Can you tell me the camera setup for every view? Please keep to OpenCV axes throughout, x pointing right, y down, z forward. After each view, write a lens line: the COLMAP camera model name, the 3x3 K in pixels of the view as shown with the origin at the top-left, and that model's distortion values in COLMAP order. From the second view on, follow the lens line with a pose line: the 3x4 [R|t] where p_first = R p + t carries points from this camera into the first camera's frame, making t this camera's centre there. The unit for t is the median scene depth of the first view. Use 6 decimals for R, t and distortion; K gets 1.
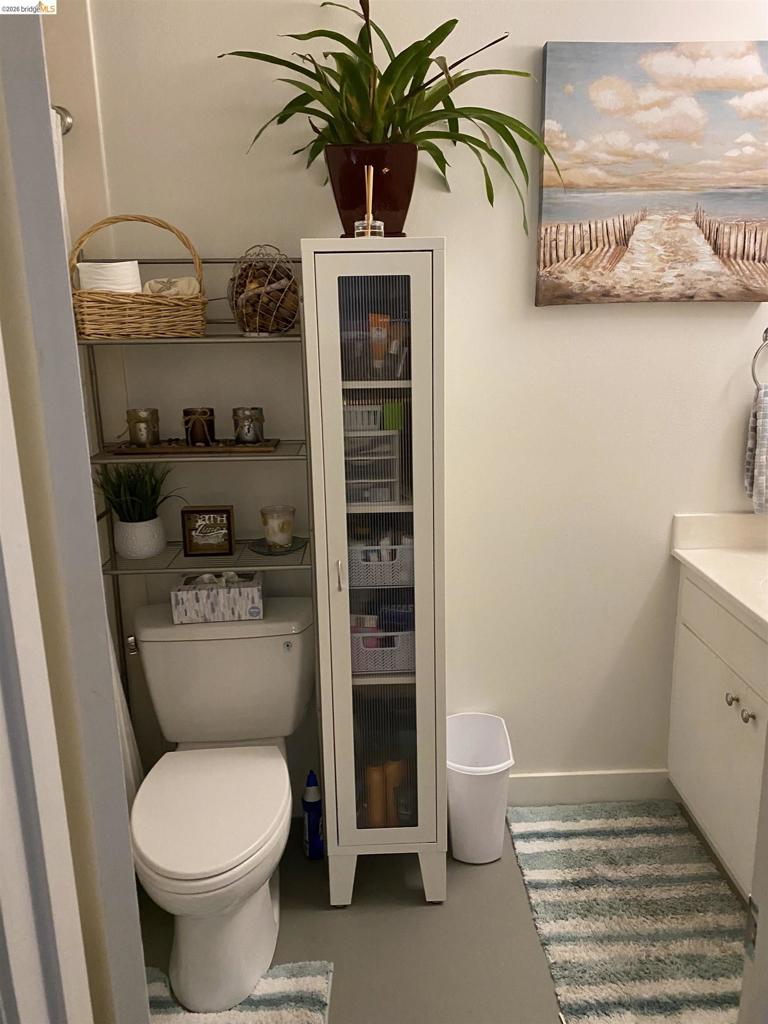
lens RADIAL K [[781.4, 0, 388.6], [0, 781.4, 512.4], [0, 0, 1]] dist [0.009140, -0.008631]
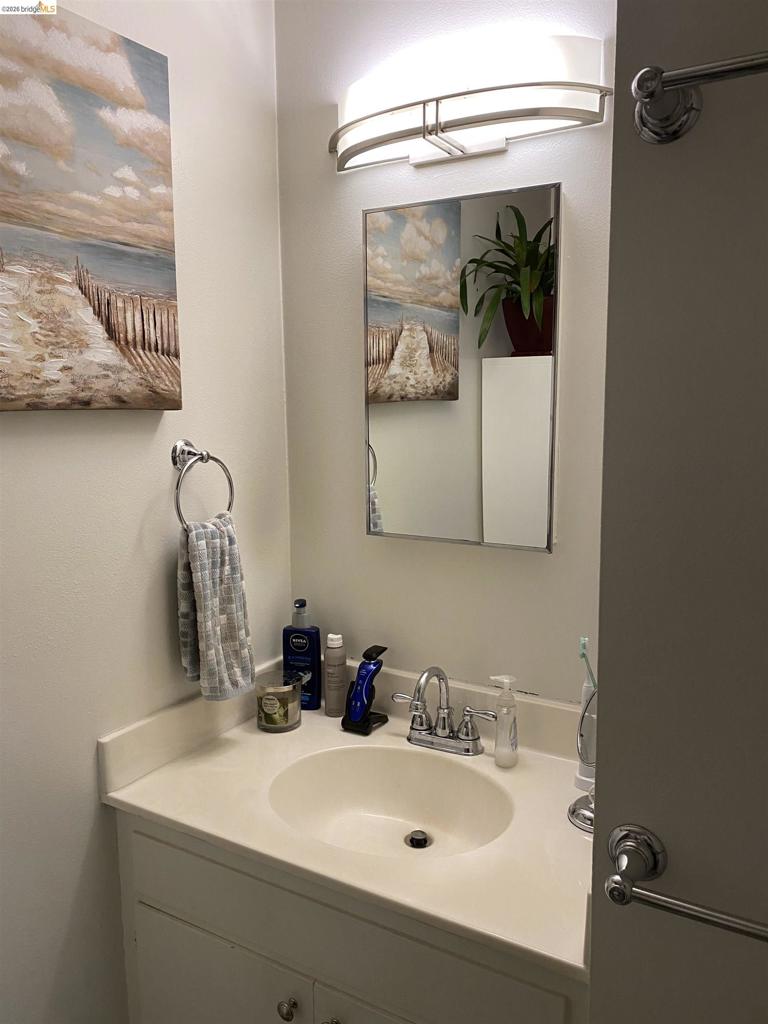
lens RADIAL K [[781.4, 0, 386.2], [0, 781.4, 504.6], [0, 0, 1]] dist [0.009140, -0.008631]
pose [[0.532778, -0.106066, 0.839582, -0.020054], [0.207417, 0.978220, -0.008041, -0.142758], [-0.820442, 0.178427, 0.543174, 0.484618]]
